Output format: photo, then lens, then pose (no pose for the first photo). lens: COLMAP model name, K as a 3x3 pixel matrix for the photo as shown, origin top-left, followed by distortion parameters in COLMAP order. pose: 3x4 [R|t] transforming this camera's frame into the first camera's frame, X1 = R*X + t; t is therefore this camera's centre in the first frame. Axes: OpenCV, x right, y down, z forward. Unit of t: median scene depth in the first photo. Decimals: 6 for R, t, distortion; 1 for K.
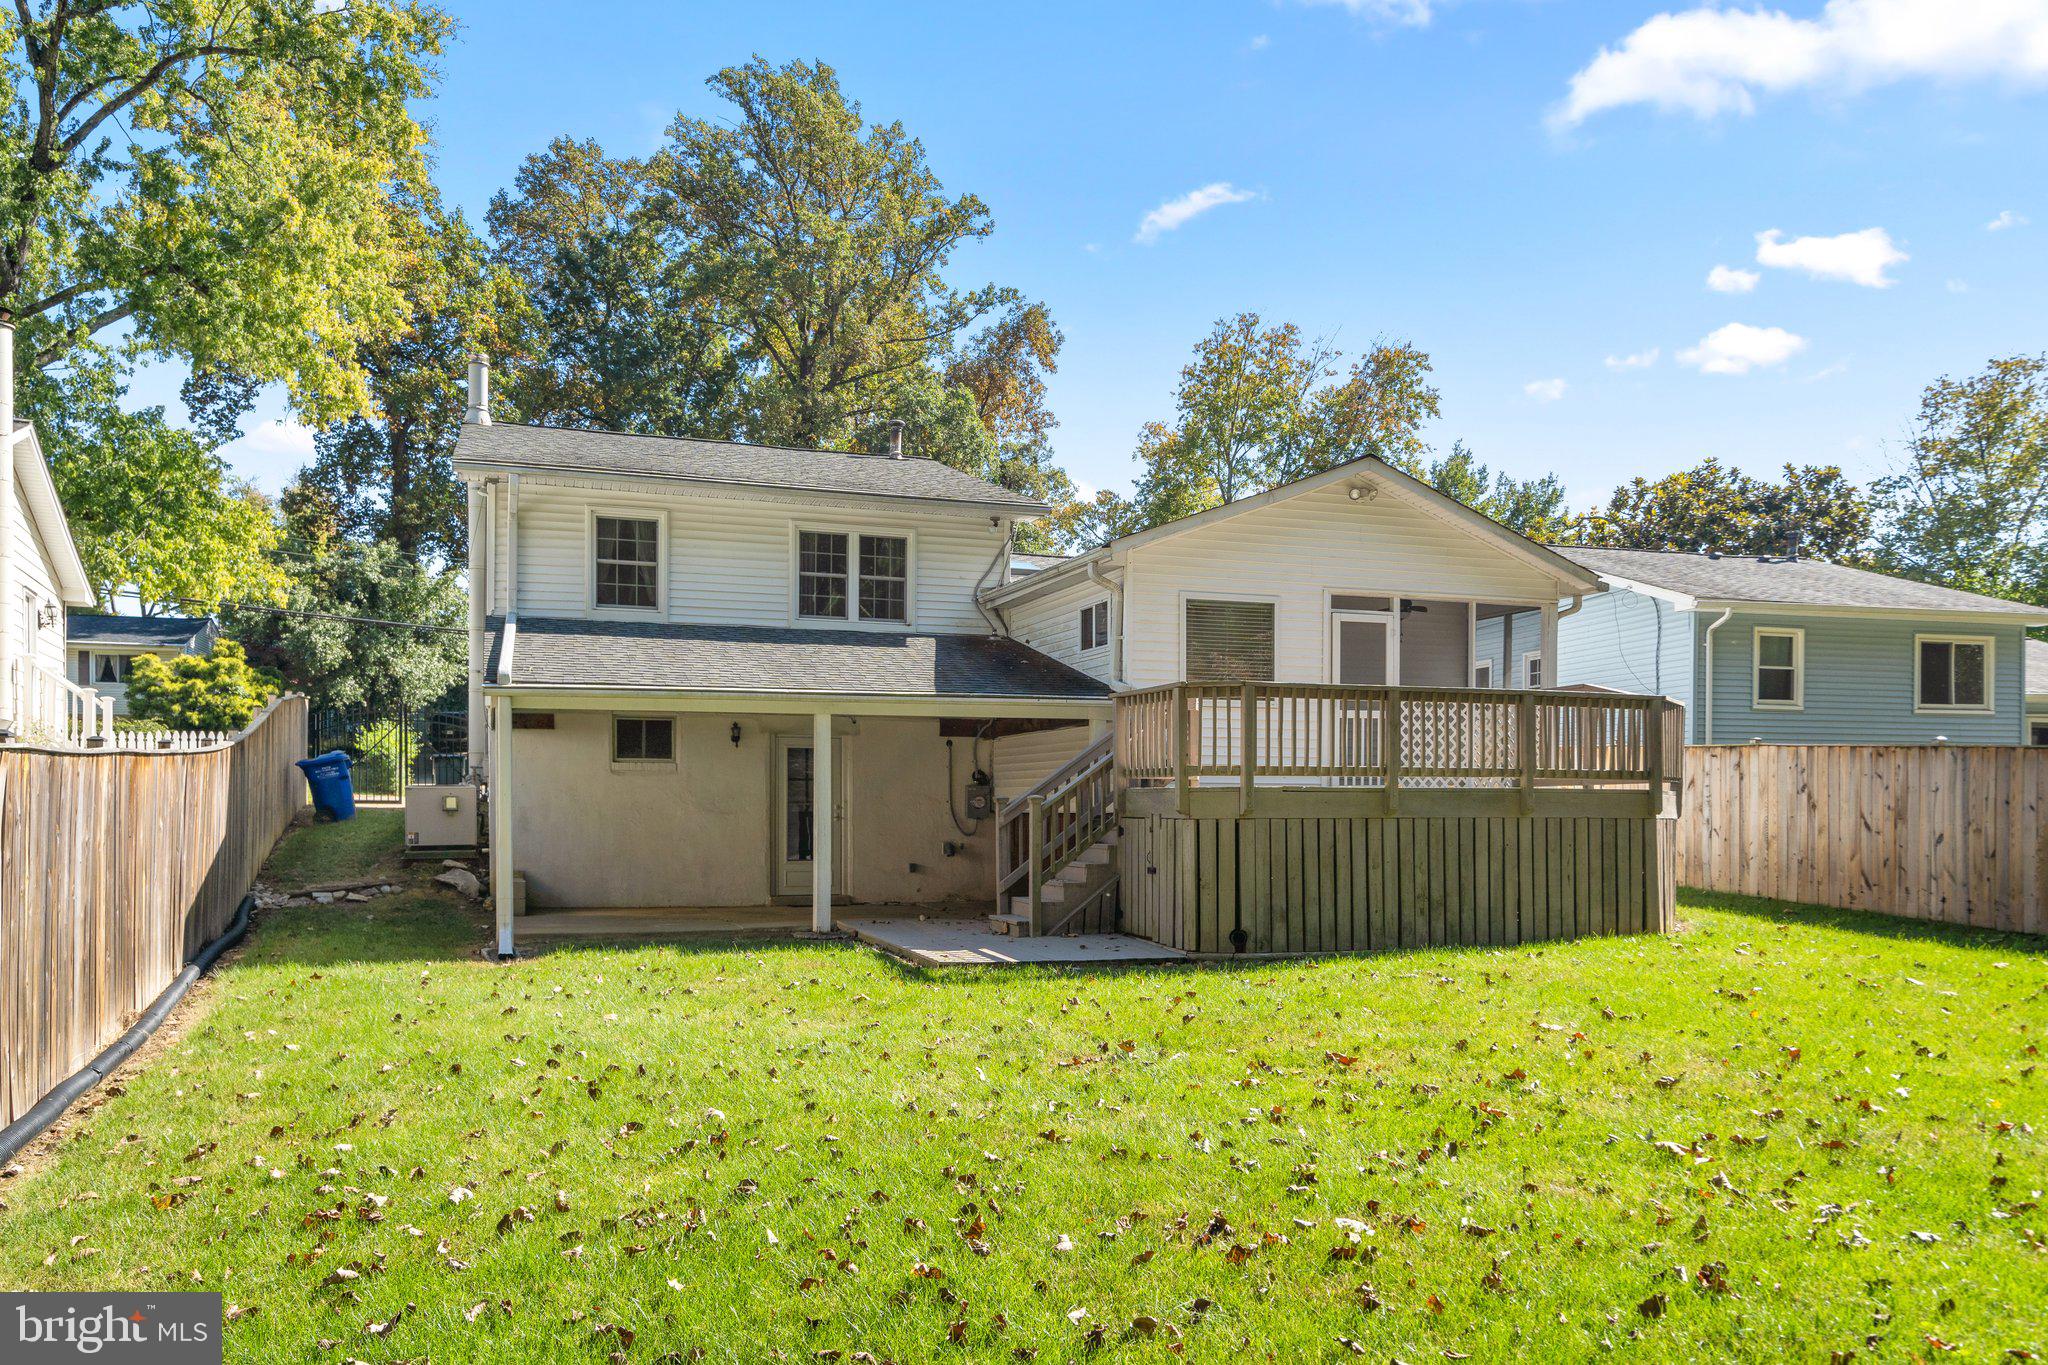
lens RADIAL K [[1434.4, 0, 1022.9], [0, 1434.4, 638.9], [0, 0, 1]] dist [0.035664, -0.040148]
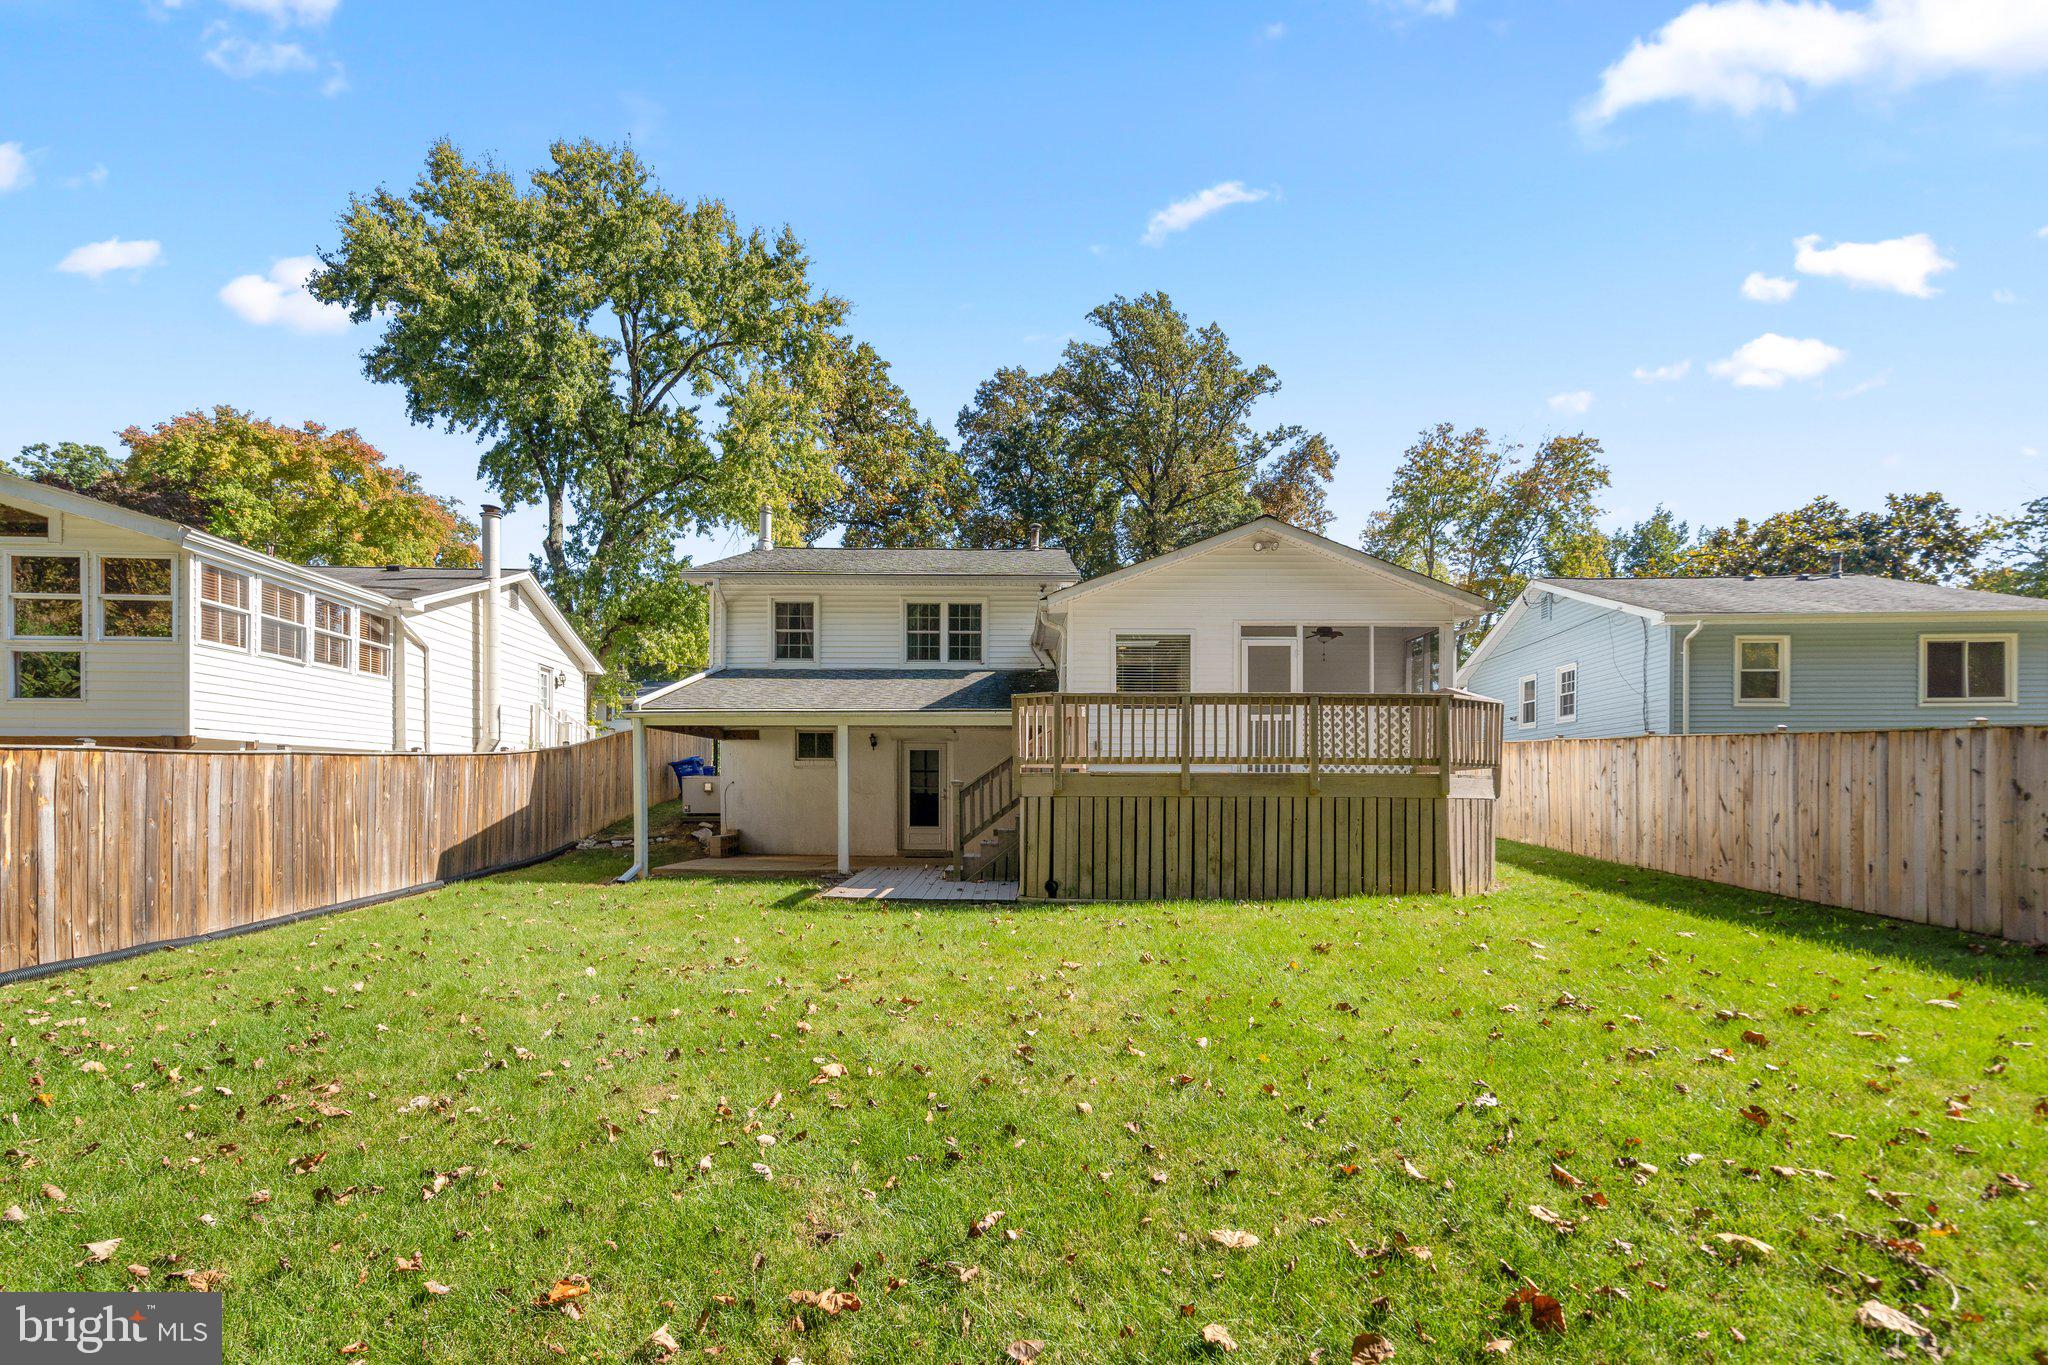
lens RADIAL K [[966.1, 0, 1020.2], [0, 966.1, 673.2], [0, 0, 1]] dist [-0.002983, 0.000058]
pose [[0.940968, -0.039040, -0.336237, 0.230366], [0.036108, 0.999236, -0.014972, 0.012893], [0.336564, 0.001948, 0.941659, 0.082506]]
